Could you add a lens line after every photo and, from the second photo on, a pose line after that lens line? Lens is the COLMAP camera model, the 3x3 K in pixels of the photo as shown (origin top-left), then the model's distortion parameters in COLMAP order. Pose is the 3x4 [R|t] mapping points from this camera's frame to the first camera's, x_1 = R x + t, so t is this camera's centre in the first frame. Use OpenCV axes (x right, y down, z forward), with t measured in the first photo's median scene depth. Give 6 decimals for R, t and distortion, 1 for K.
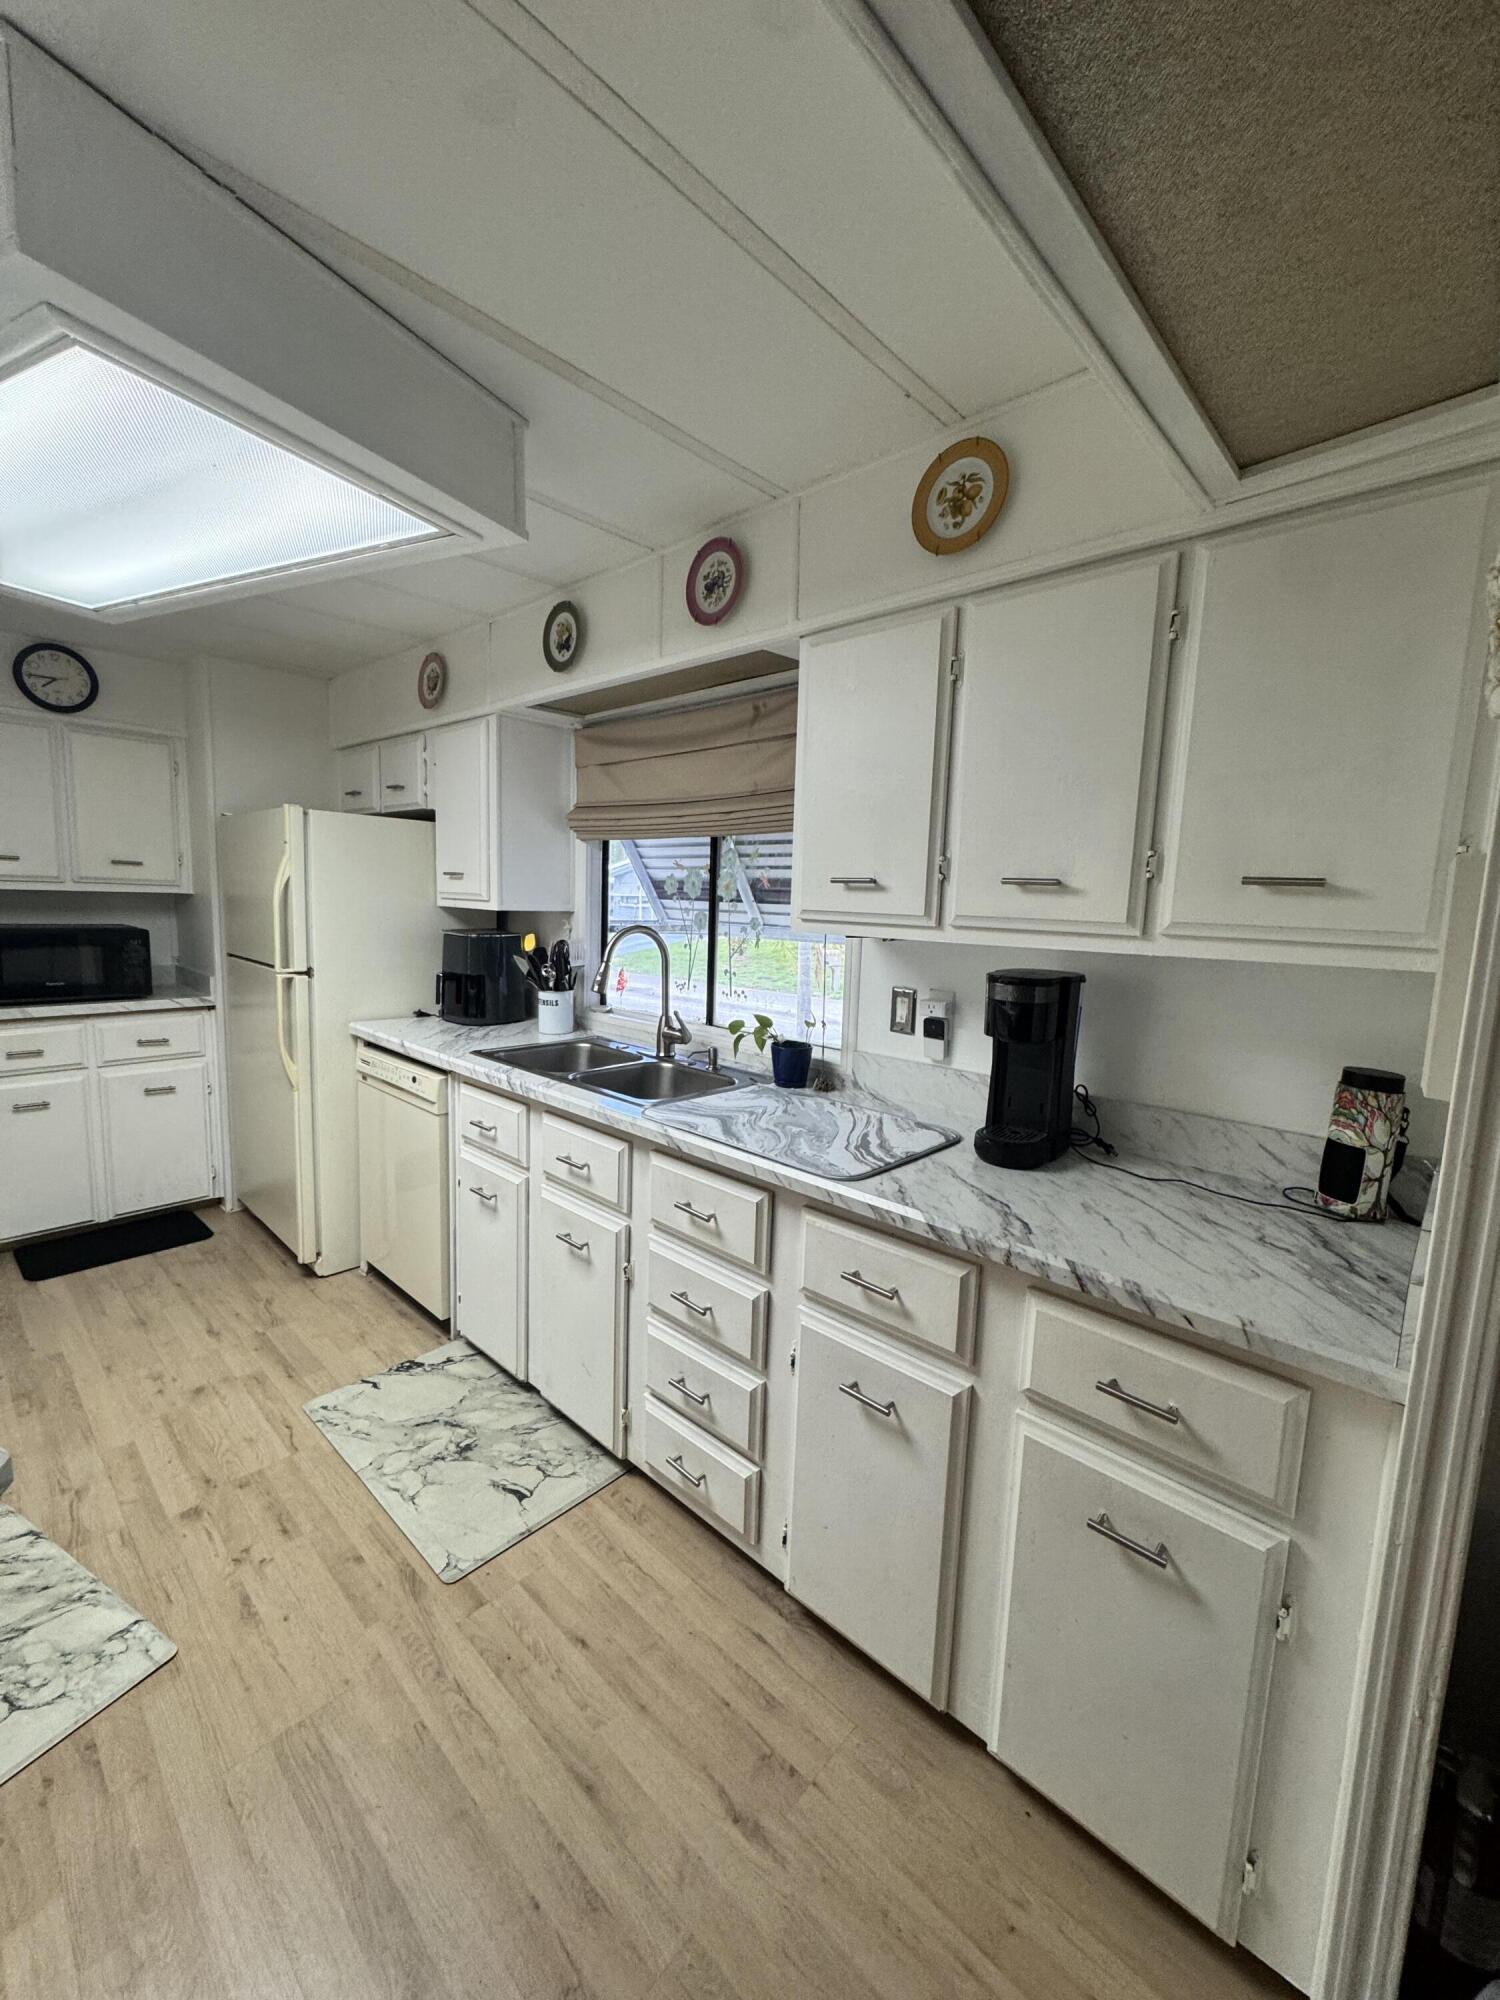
lens RADIAL K [[802.3, 0, 755.0], [0, 802.3, 1001.3], [0, 0, 1]] dist [-0.004438, 0.000582]
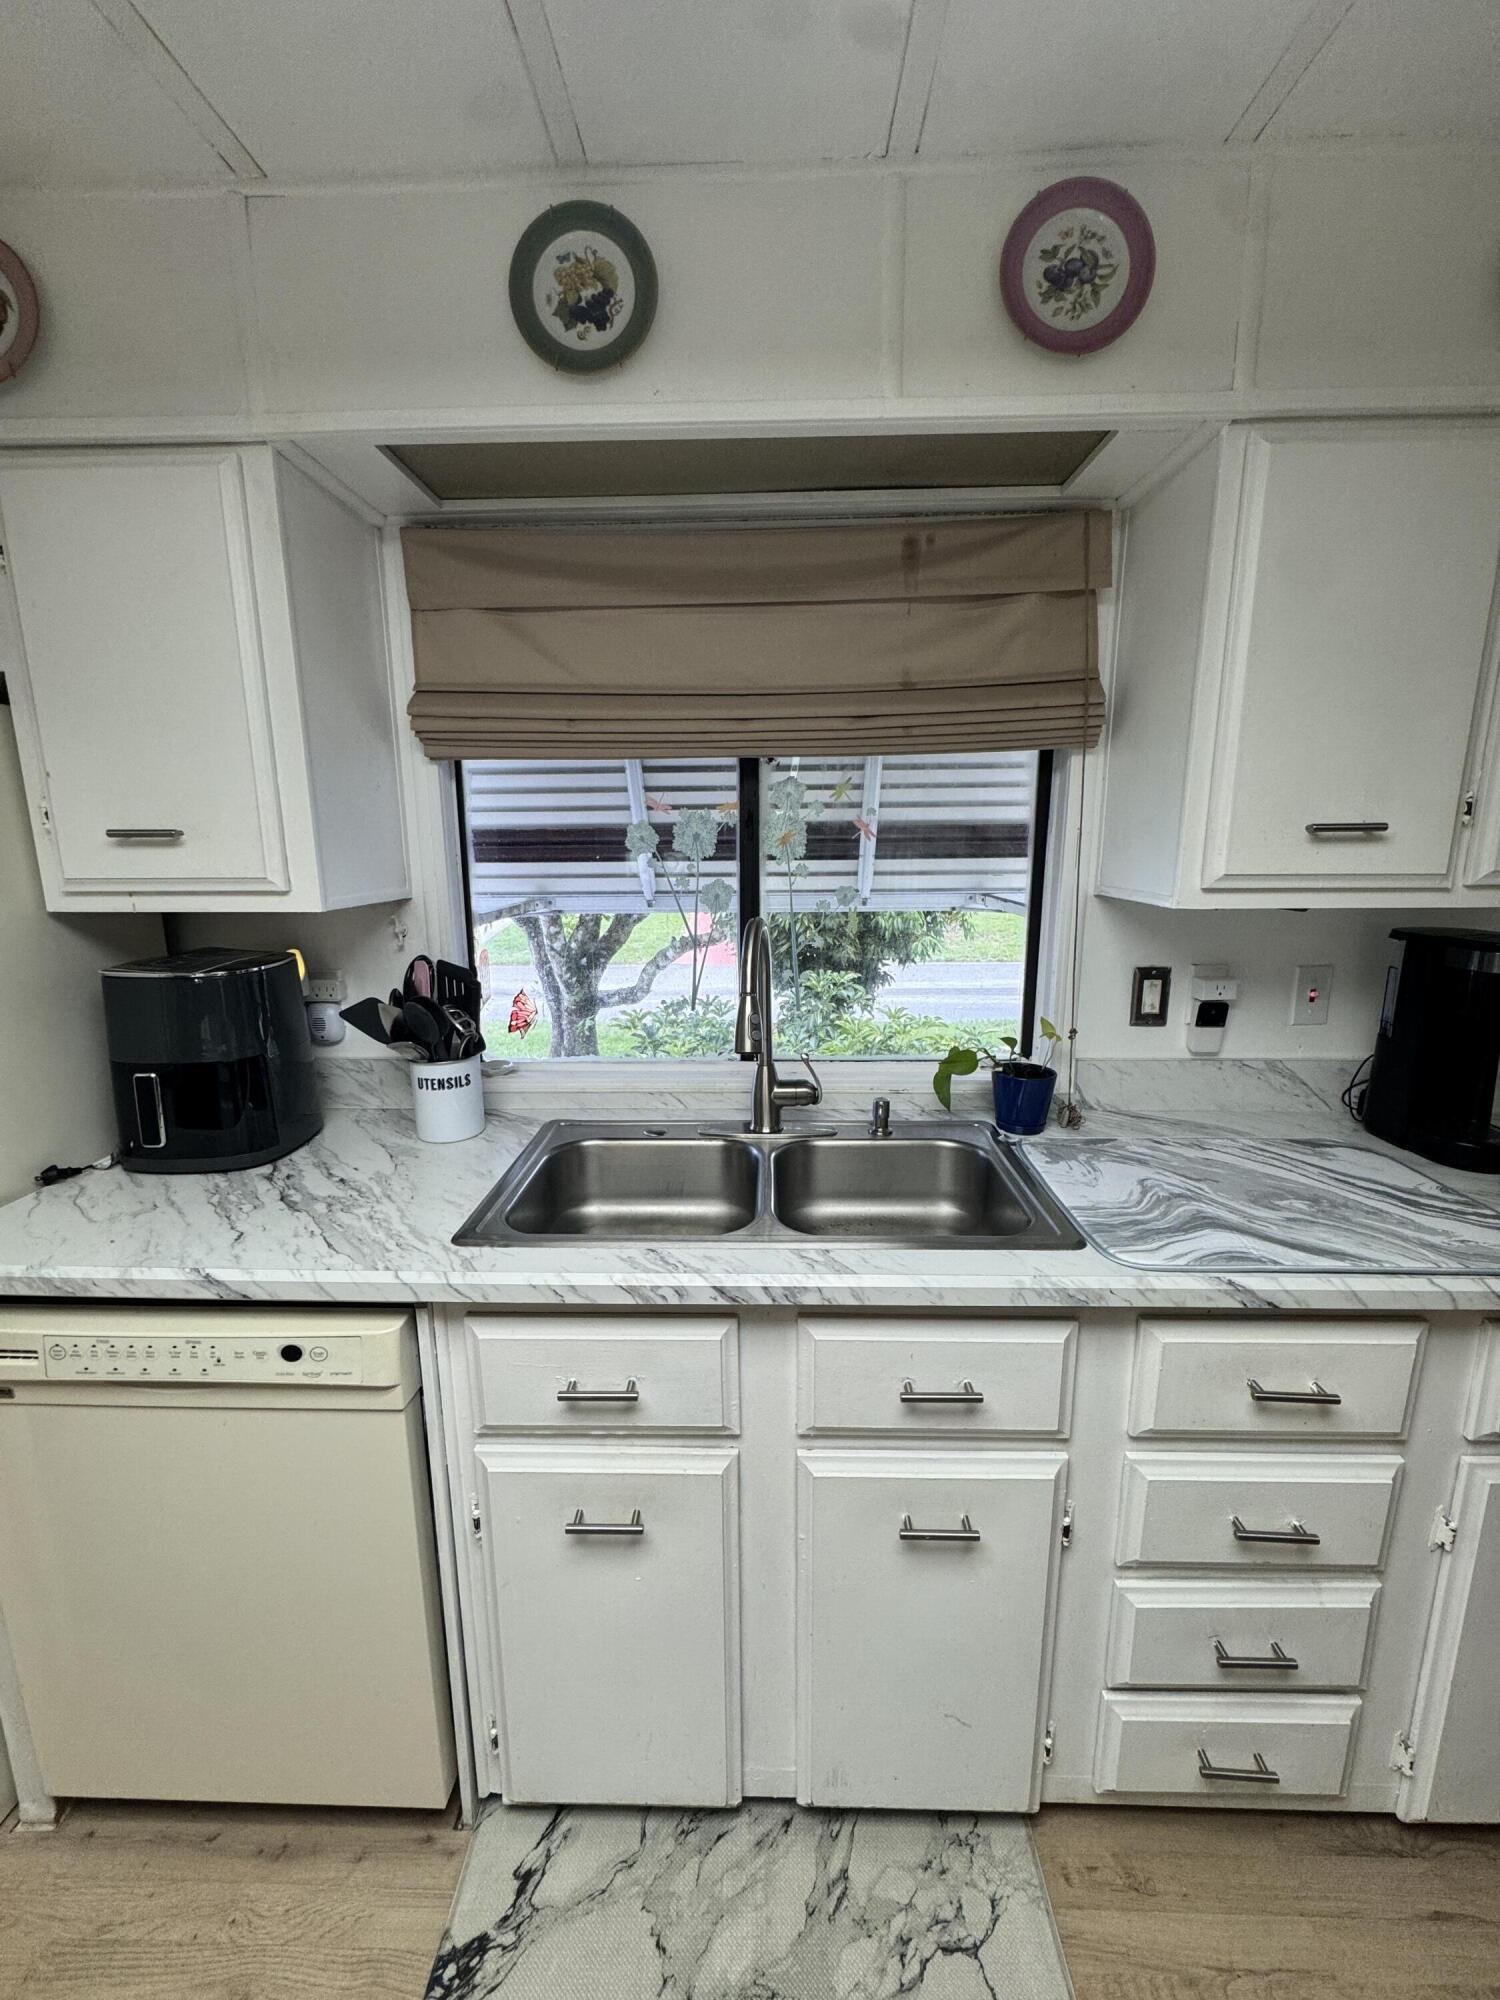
lens RADIAL K [[802.3, 0, 747.0], [0, 802.3, 999.3], [0, 0, 1]] dist [-0.004438, 0.000582]
pose [[0.752834, -0.168331, 0.636322, -0.501015], [0.117193, 0.985578, 0.122071, -0.105156], [-0.647693, -0.017327, 0.761704, 0.571904]]
